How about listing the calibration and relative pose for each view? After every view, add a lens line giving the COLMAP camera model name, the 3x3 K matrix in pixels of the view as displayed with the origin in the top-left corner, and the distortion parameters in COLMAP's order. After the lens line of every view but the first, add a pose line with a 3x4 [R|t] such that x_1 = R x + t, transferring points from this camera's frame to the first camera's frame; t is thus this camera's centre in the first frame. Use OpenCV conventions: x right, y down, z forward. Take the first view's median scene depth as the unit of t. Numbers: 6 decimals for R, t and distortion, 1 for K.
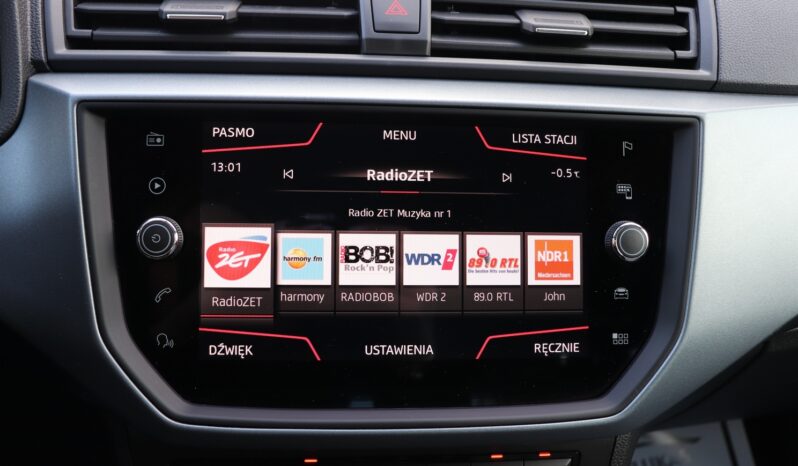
lens RADIAL K [[702.3, 0, 383.6], [0, 702.3, 233.3], [0, 0, 1]] dist [-0.169490, 0.174199]
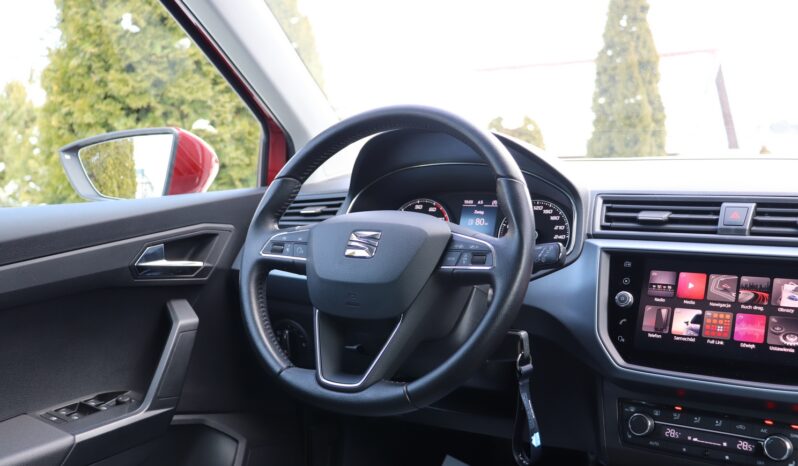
lens RADIAL K [[843.2, 0, 382.1], [0, 843.2, 230.6], [0, 0, 1]] dist [-0.118172, 0.192493]
pose [[0.755331, 0.001409, -0.655342, 0.997958], [-0.186519, 0.959102, -0.212916, 0.566140], [0.628240, 0.283056, 0.724703, -1.839780]]
